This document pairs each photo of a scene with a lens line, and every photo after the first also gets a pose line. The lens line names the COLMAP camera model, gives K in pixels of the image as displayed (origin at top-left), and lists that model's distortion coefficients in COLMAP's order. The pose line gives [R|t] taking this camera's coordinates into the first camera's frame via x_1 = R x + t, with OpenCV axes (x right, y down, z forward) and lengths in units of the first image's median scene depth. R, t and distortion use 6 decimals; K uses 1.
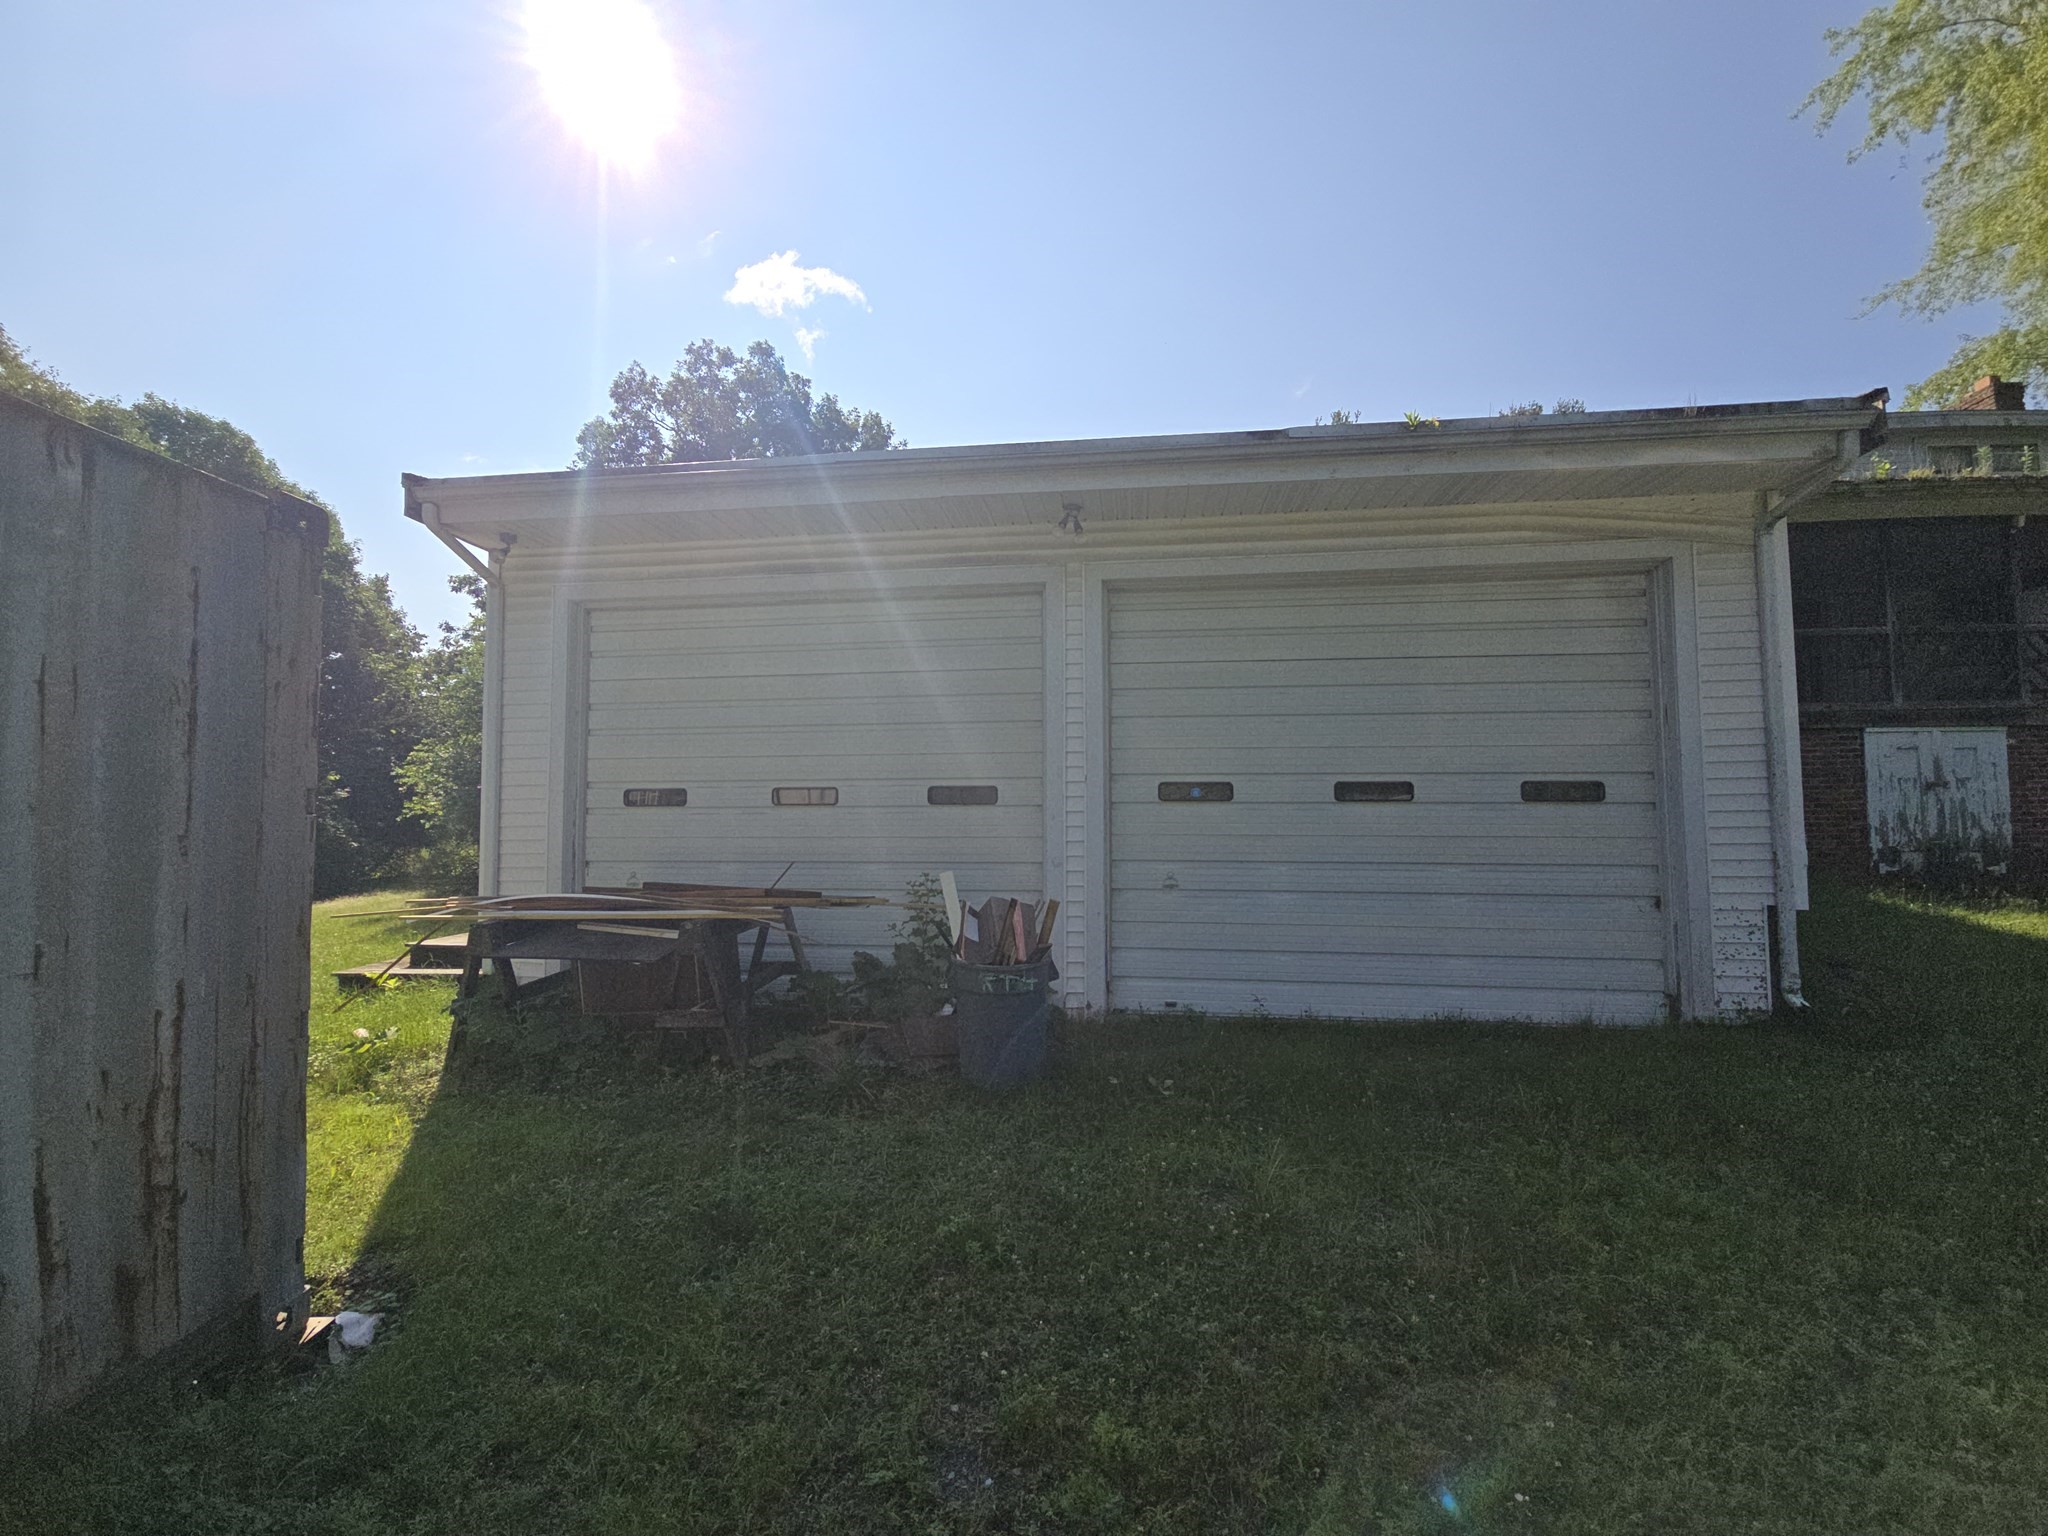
lens RADIAL K [[728.3, 0, 1023.9], [0, 728.3, 753.4], [0, 0, 1]] dist [-0.005850, 0.000007]
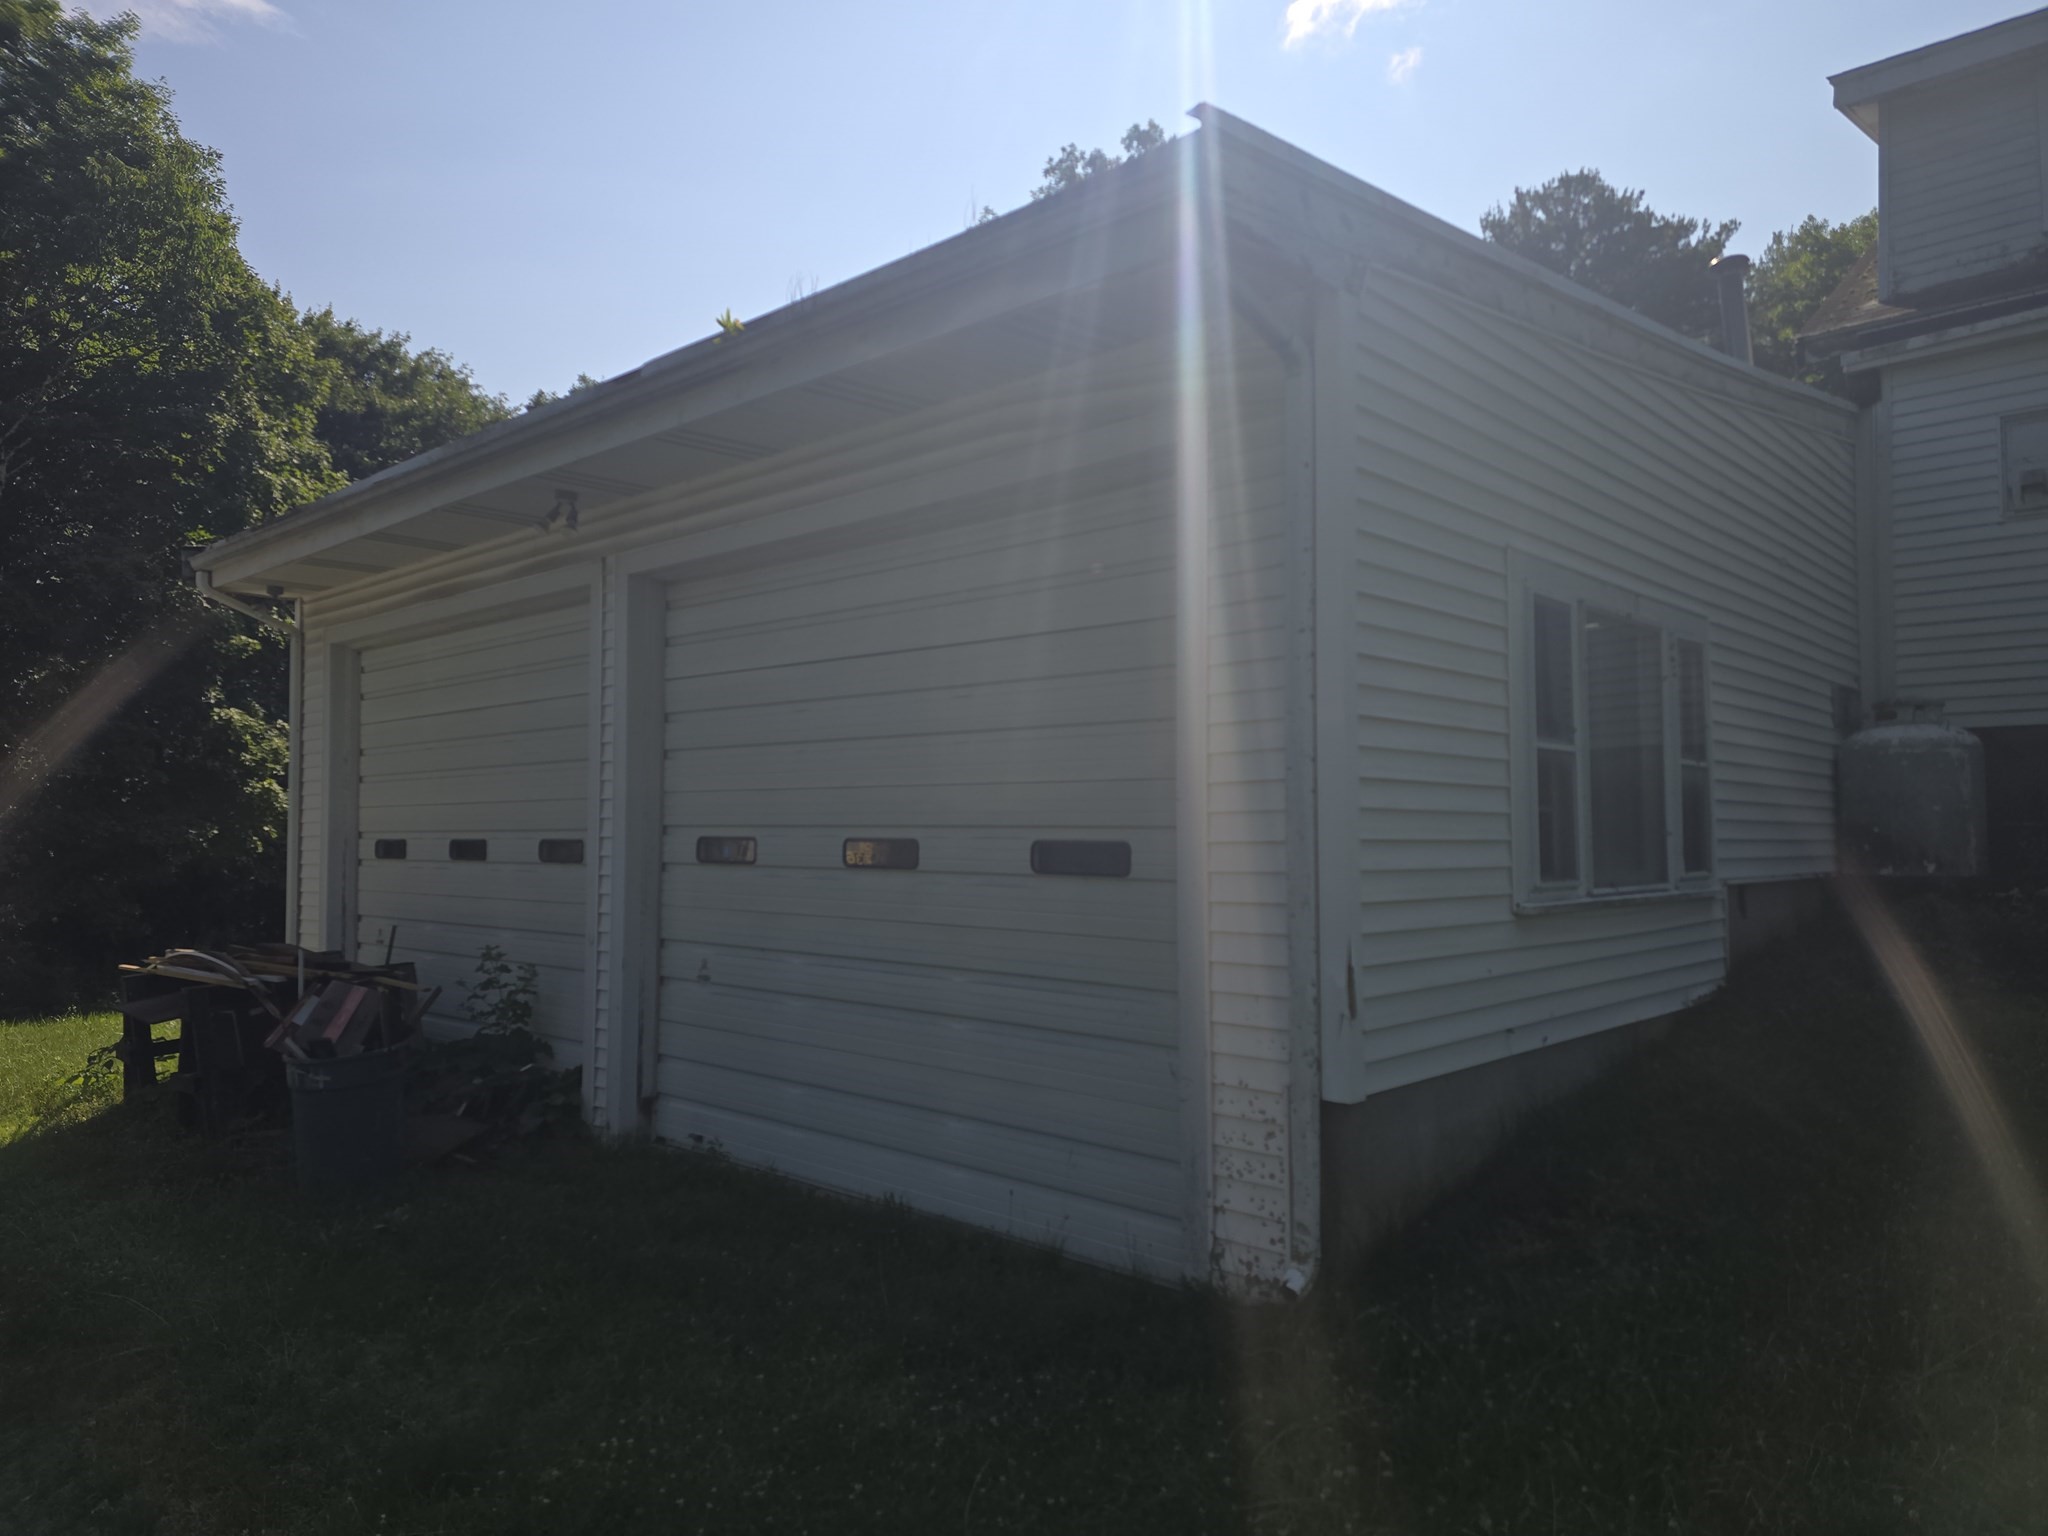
lens RADIAL K [[1366.1, 0, 1024.0], [0, 1366.1, 768.0], [0, 0, 1]] dist [0.079921, -0.079657]
pose [[0.799463, -0.017710, -0.600454, 1.306088], [0.009206, 0.999809, -0.017232, -0.004041], [0.600645, 0.008248, 0.799473, 0.075110]]
